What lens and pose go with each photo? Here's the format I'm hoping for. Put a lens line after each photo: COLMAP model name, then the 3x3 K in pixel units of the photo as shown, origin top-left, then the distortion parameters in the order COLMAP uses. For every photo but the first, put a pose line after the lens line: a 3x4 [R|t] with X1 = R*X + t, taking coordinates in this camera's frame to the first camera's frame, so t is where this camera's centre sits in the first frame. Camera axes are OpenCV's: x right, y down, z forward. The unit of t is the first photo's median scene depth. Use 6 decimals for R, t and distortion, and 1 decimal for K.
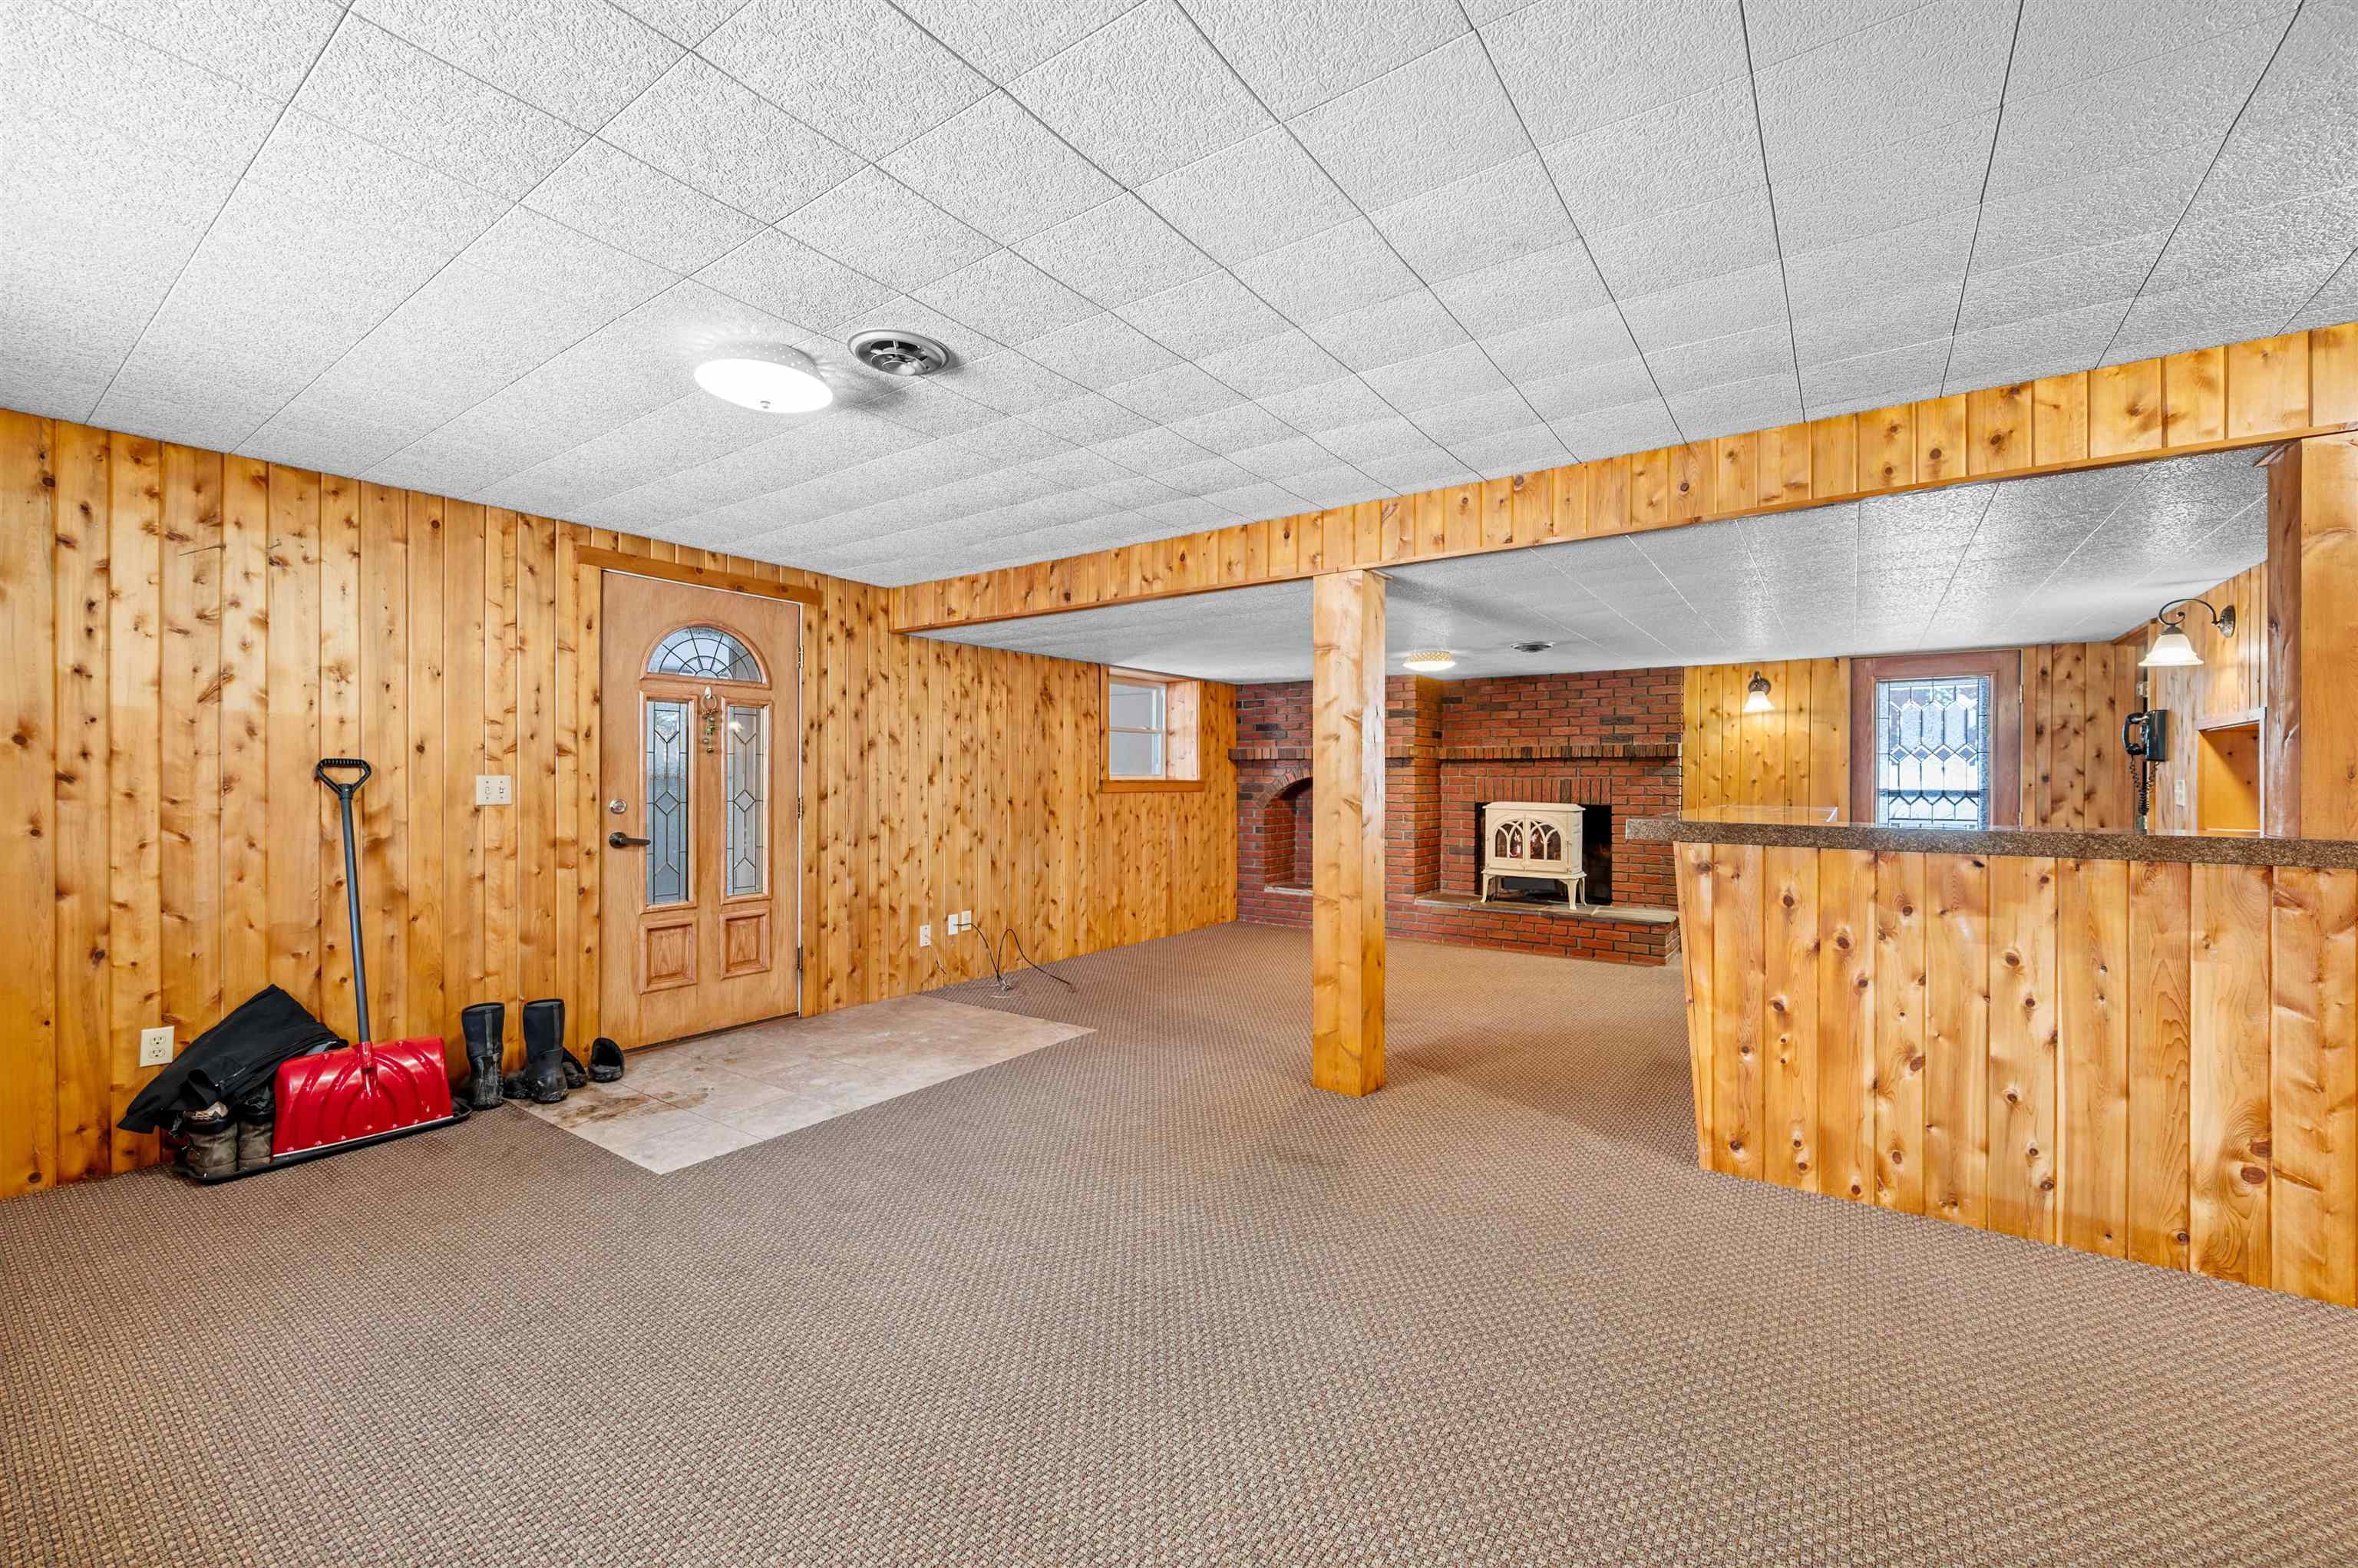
lens RADIAL K [[935.7, 0, 1186.3], [0, 935.7, 773.7], [0, 0, 1]] dist [-0.002264, 0.000907]
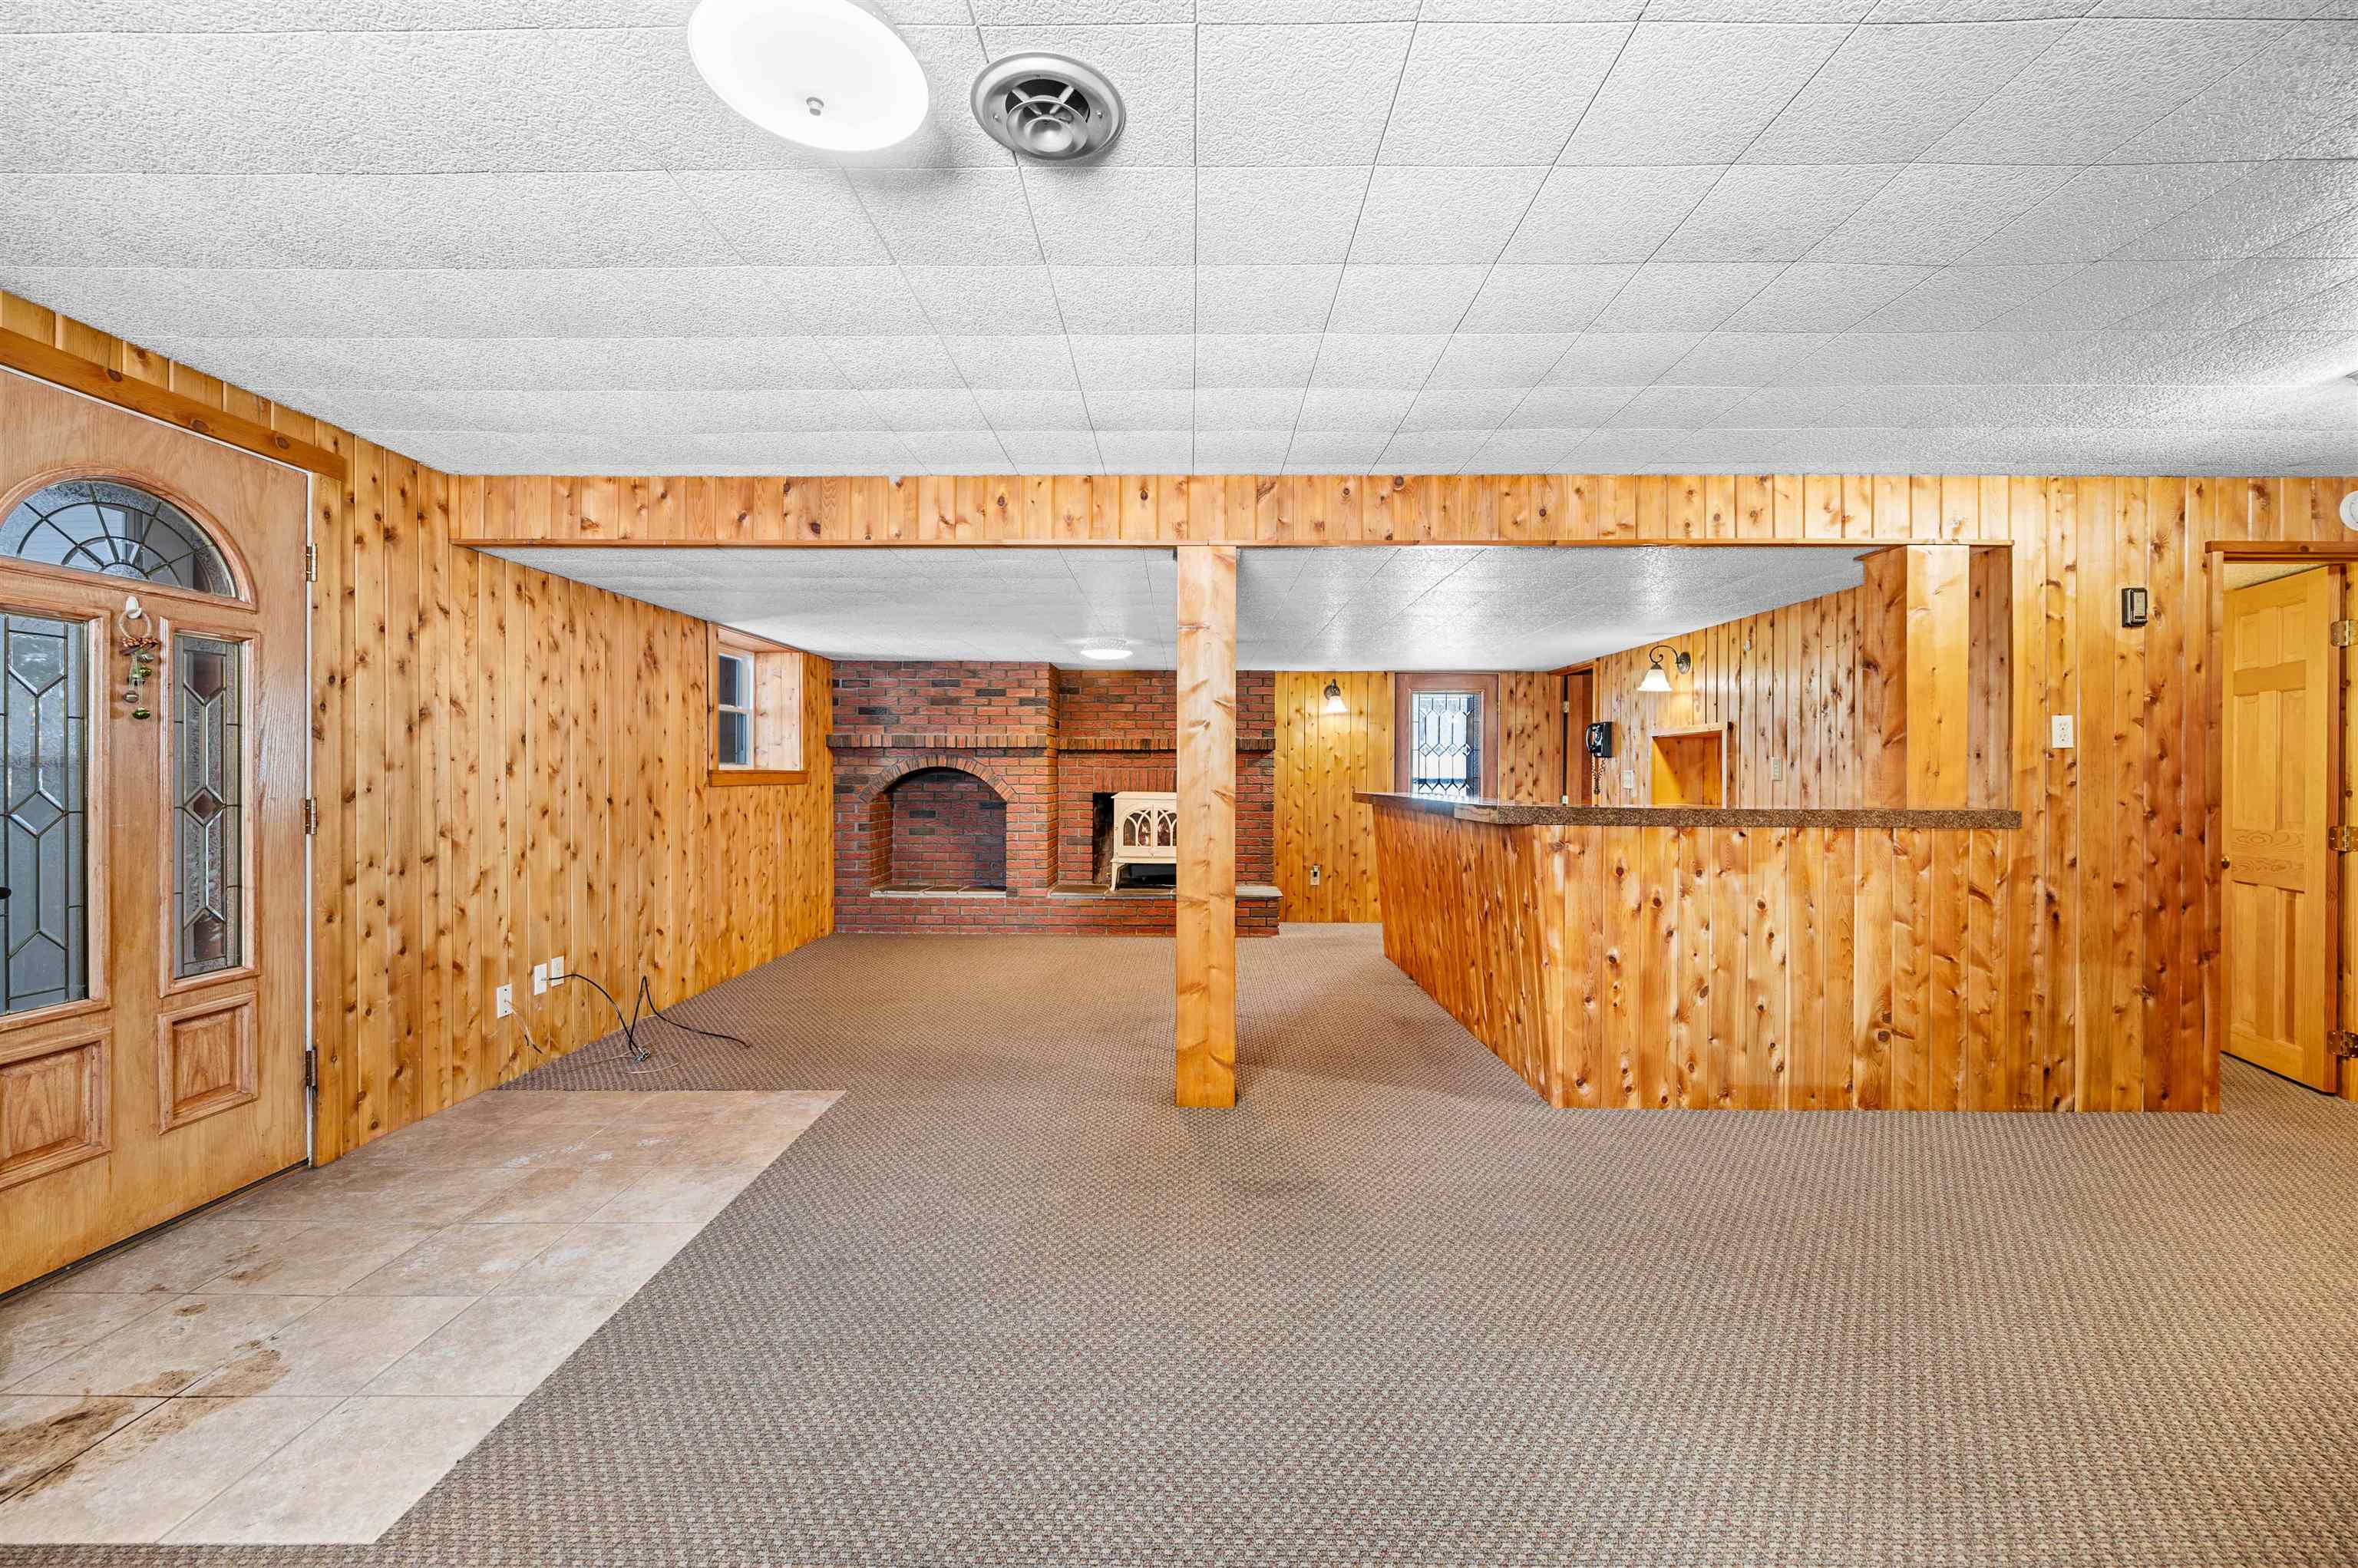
lens RADIAL K [[935.7, 0, 1185.3], [0, 935.7, 768.1], [0, 0, 1]] dist [-0.002264, 0.000907]
pose [[0.822288, 0.002095, 0.569068, -0.303502], [-0.004442, 0.999986, 0.002737, 0.001884], [-0.569055, -0.004779, 0.822286, 0.201397]]
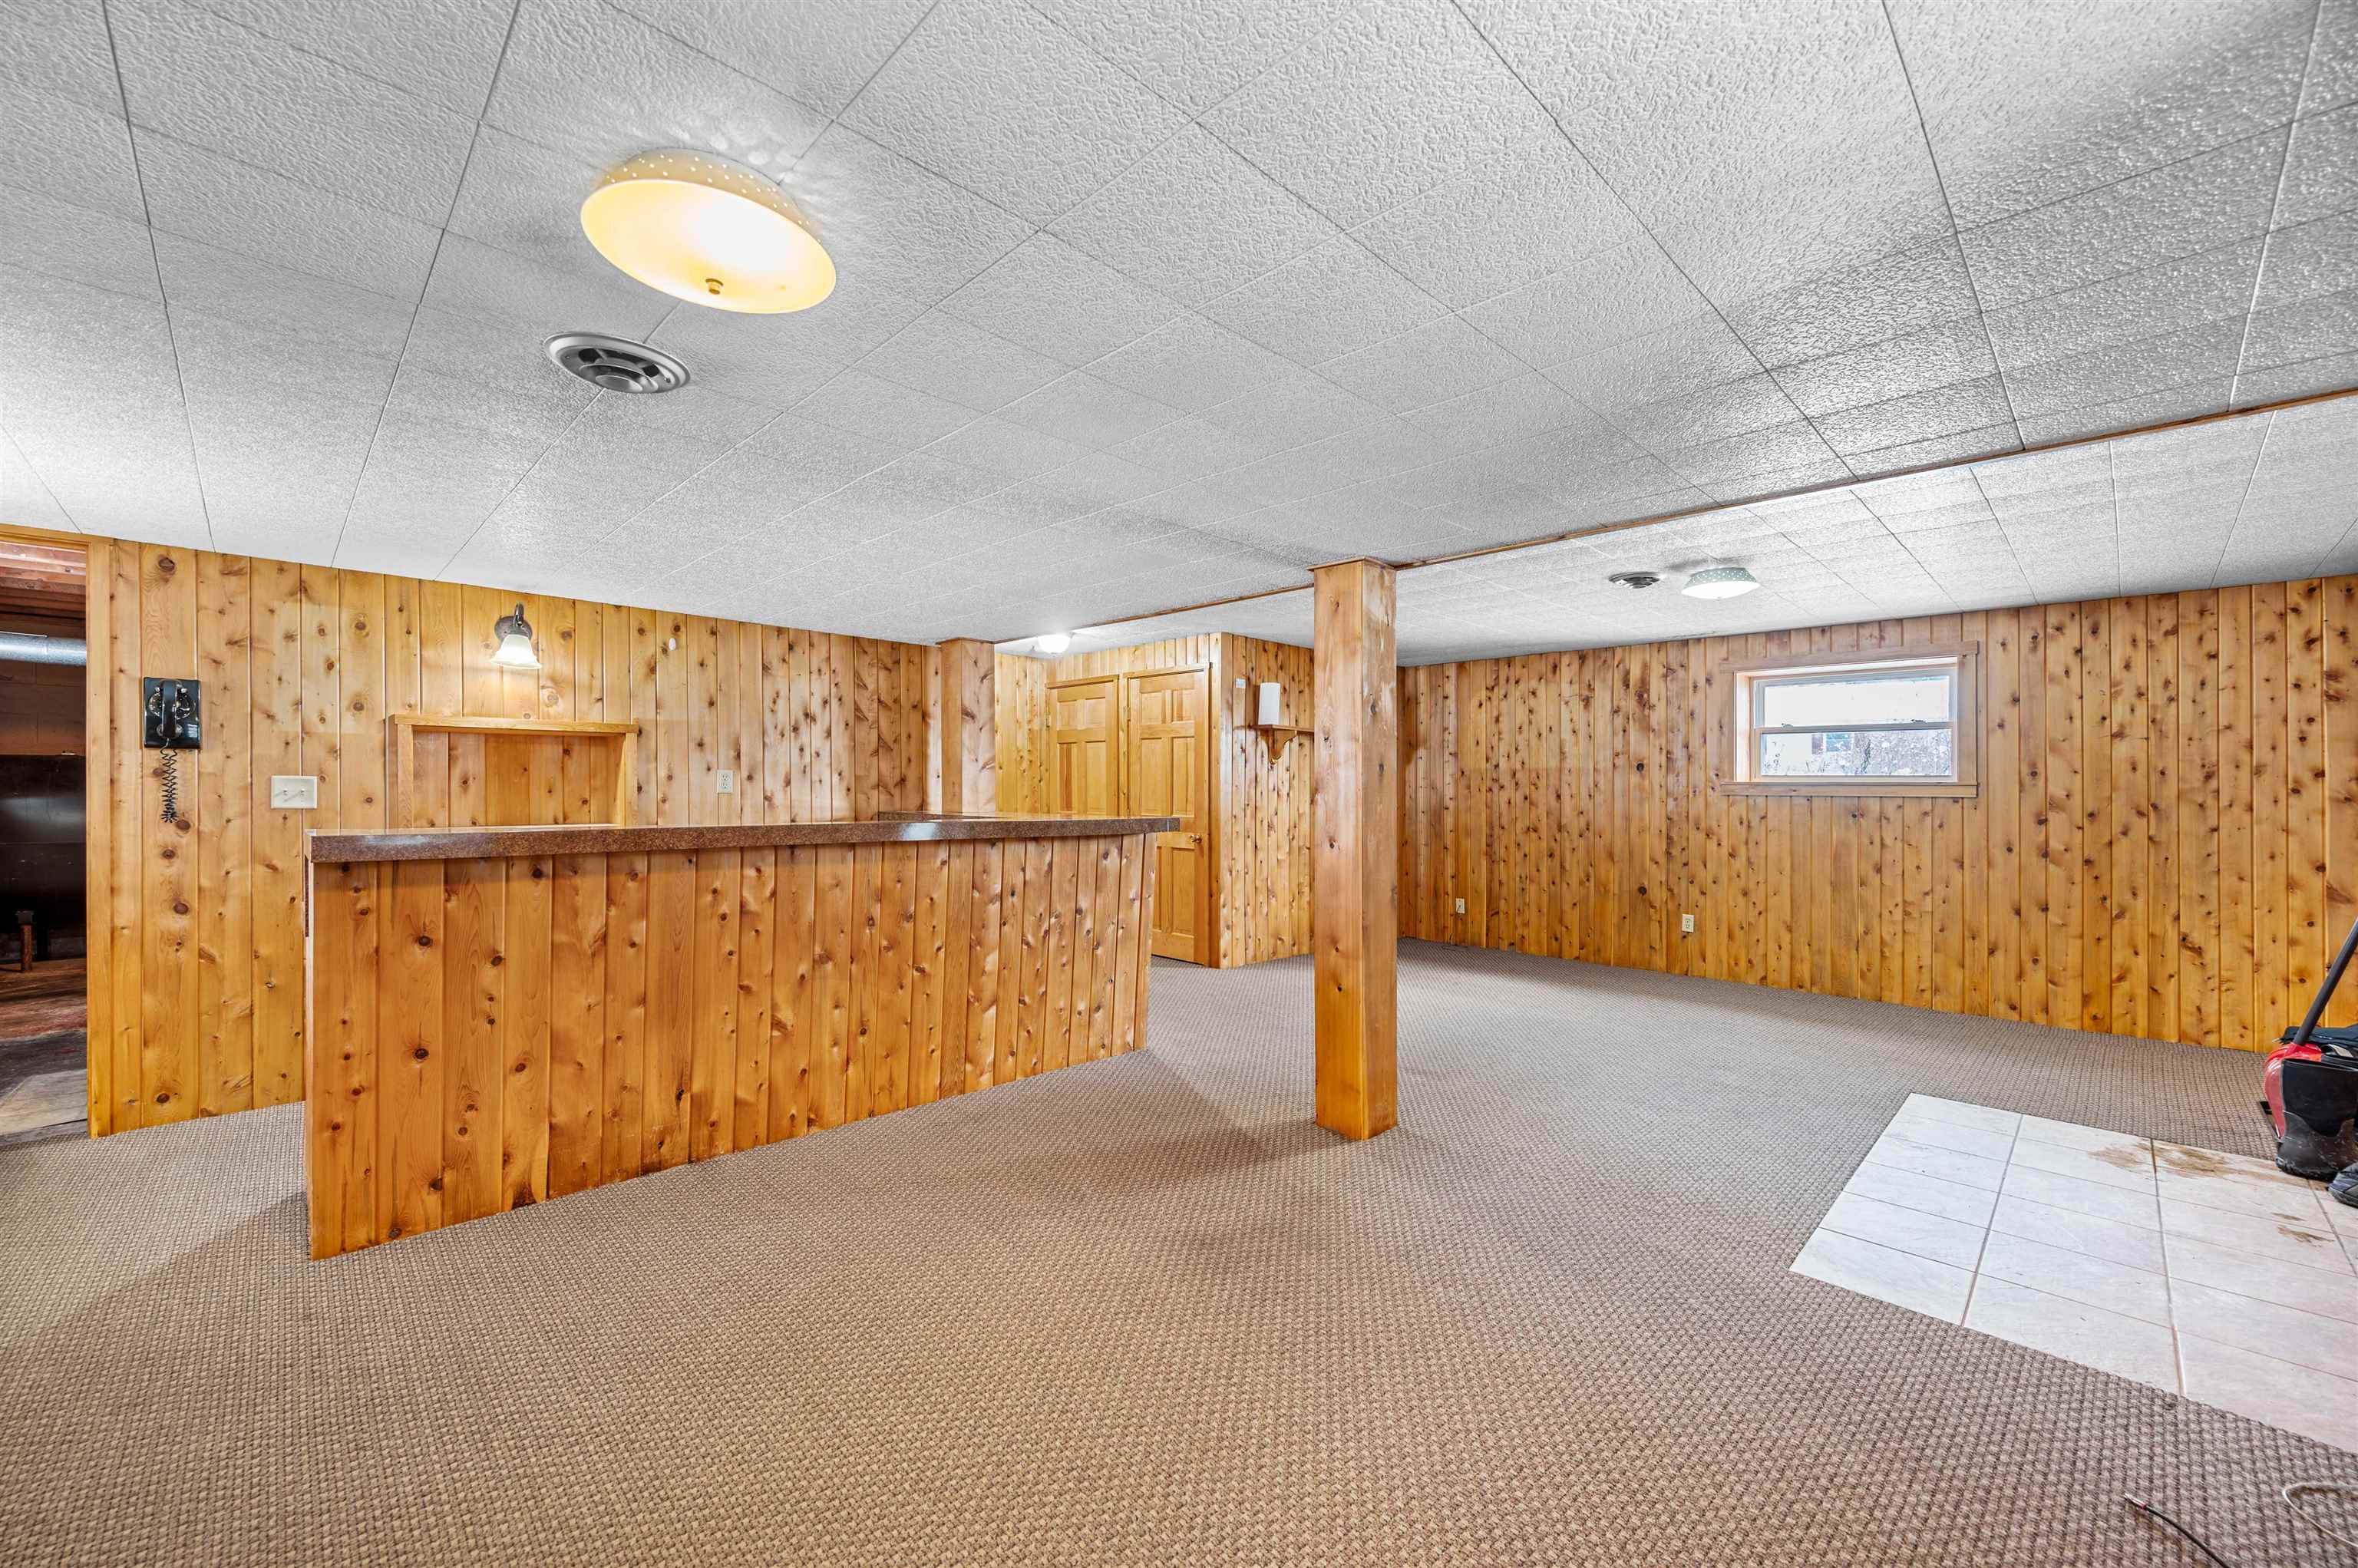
lens RADIAL K [[935.7, 0, 1169.1], [0, 935.7, 765.1], [0, 0, 1]] dist [-0.002264, 0.000907]
pose [[-0.981878, -0.008169, 0.189340, 0.146662], [-0.014854, 0.999314, -0.033914, 0.012151], [-0.188933, -0.036111, -0.981326, 1.575299]]
